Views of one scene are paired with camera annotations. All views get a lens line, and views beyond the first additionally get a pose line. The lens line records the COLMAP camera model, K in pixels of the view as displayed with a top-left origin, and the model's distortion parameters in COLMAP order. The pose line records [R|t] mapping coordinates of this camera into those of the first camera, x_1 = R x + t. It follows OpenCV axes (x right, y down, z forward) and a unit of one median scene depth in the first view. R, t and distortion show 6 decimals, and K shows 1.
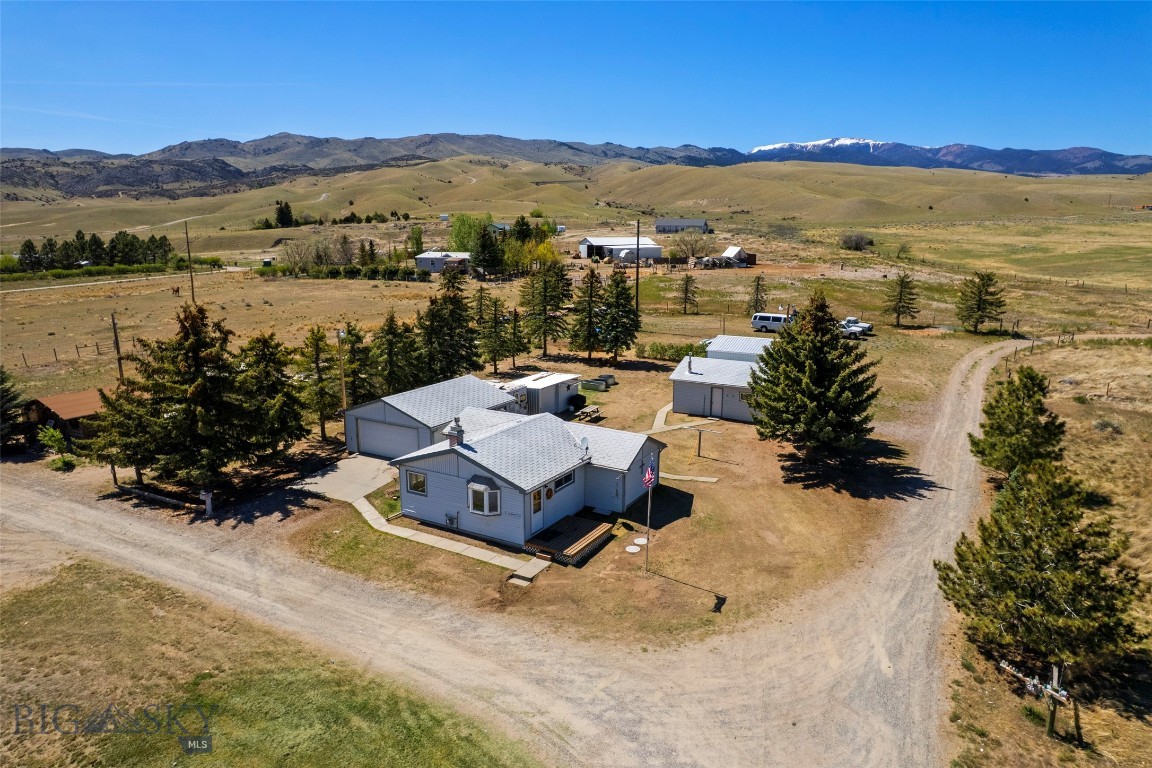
lens RADIAL K [[737.8, 0, 577.8], [0, 737.8, 385.6], [0, 0, 1]] dist [-0.084201, 0.074463]
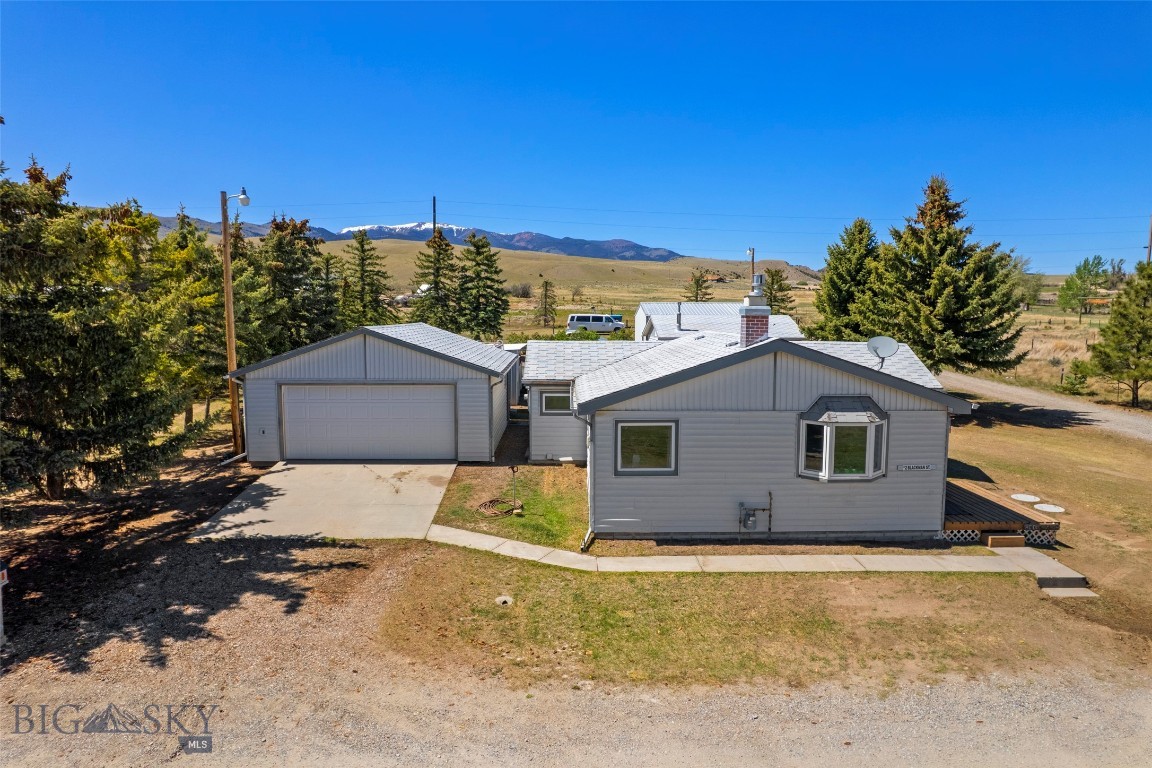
lens RADIAL K [[737.8, 0, 577.8], [0, 737.8, 385.6], [0, 0, 1]] dist [-0.084201, 0.074463]
pose [[0.860501, -0.052932, 0.506692, -0.429473], [0.106302, 0.991350, -0.076967, 0.115404], [-0.498235, 0.120093, 0.858685, 0.597500]]
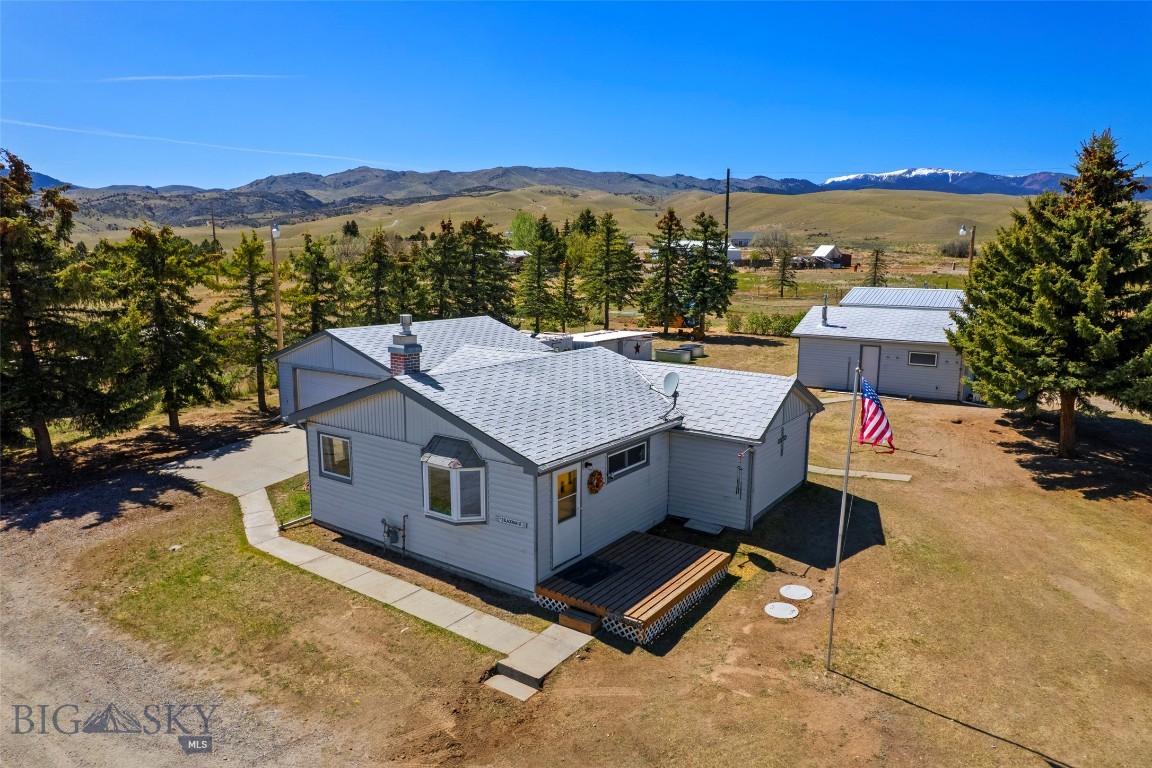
lens RADIAL K [[737.8, 0, 577.8], [0, 737.8, 385.6], [0, 0, 1]] dist [-0.084201, 0.074463]
pose [[0.995696, 0.015542, -0.091363, -0.007147], [-0.019378, 0.998961, -0.041247, 0.092902], [0.090627, 0.042840, 0.994963, 0.469941]]
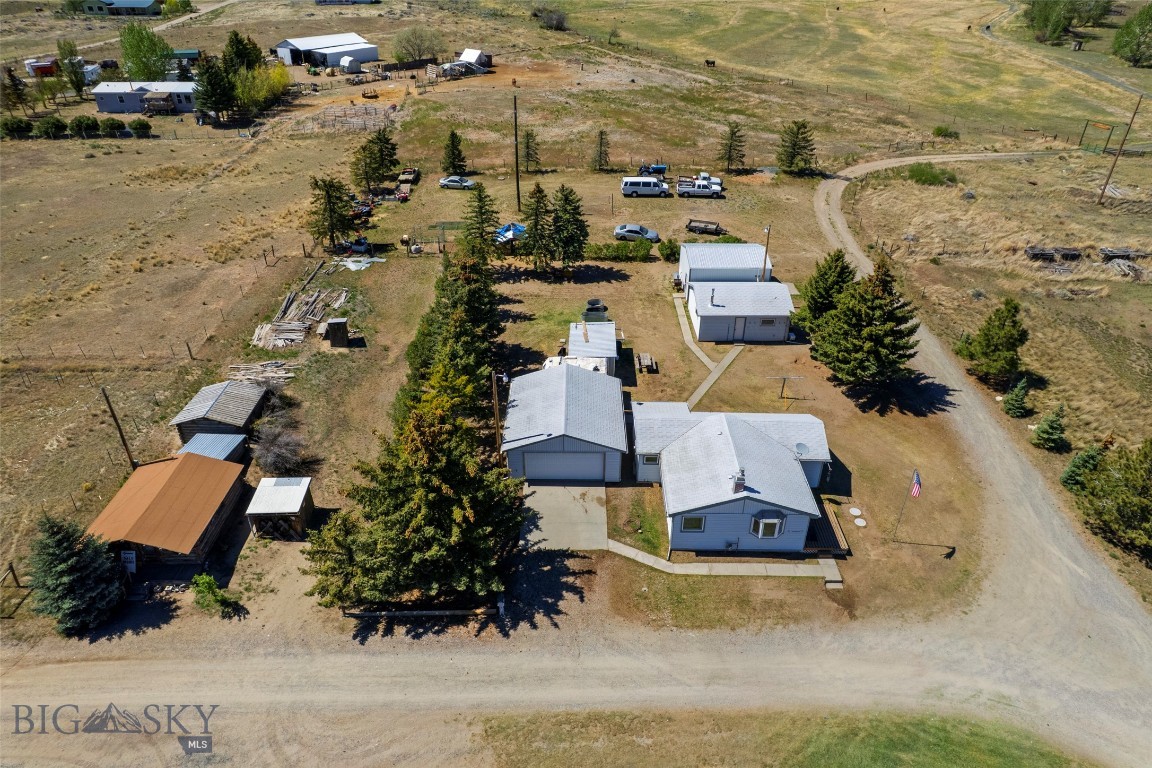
lens RADIAL K [[737.8, 0, 577.8], [0, 737.8, 385.6], [0, 0, 1]] dist [-0.084201, 0.074463]
pose [[0.873866, -0.249809, 0.417077, -0.726197], [0.100215, 0.932024, 0.348266, -0.436148], [-0.475726, -0.262540, 0.839498, 0.179825]]
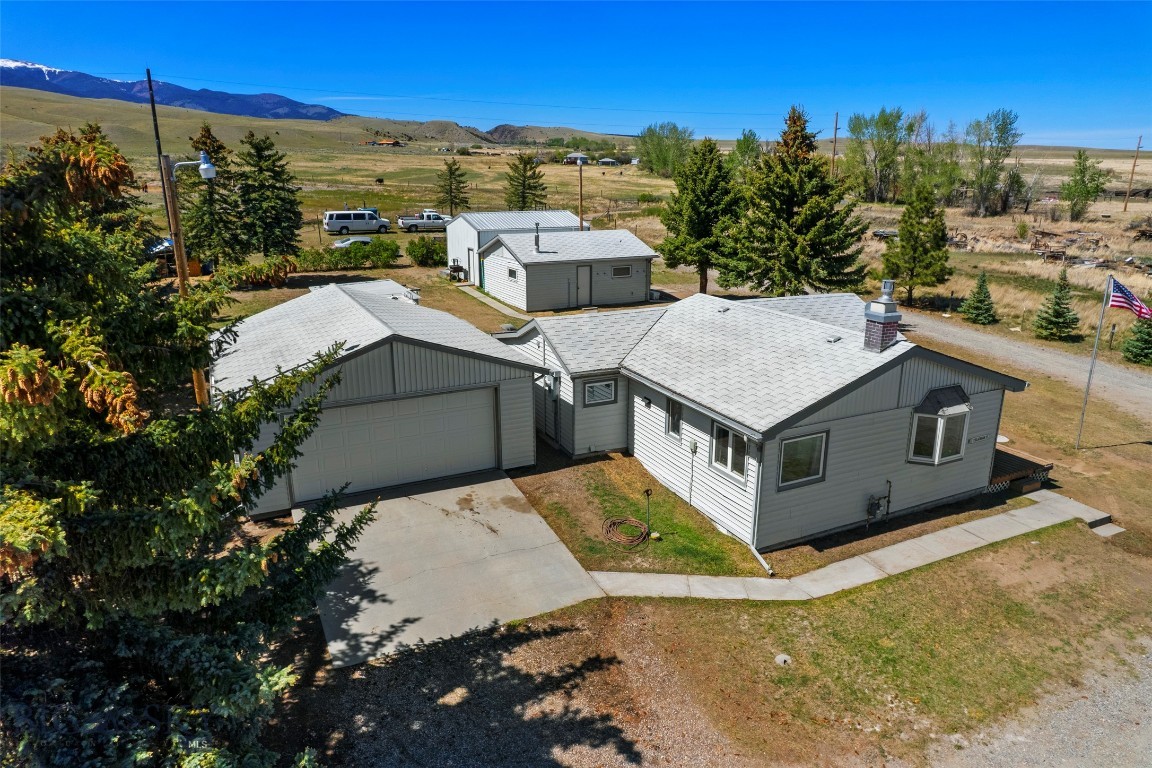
lens RADIAL K [[737.8, 0, 577.8], [0, 737.8, 385.6], [0, 0, 1]] dist [-0.084201, 0.074463]
pose [[0.565309, -0.231906, 0.791609, -0.571597], [0.171911, 0.971717, 0.161903, -0.001433], [-0.806766, 0.044561, 0.589188, 0.783380]]
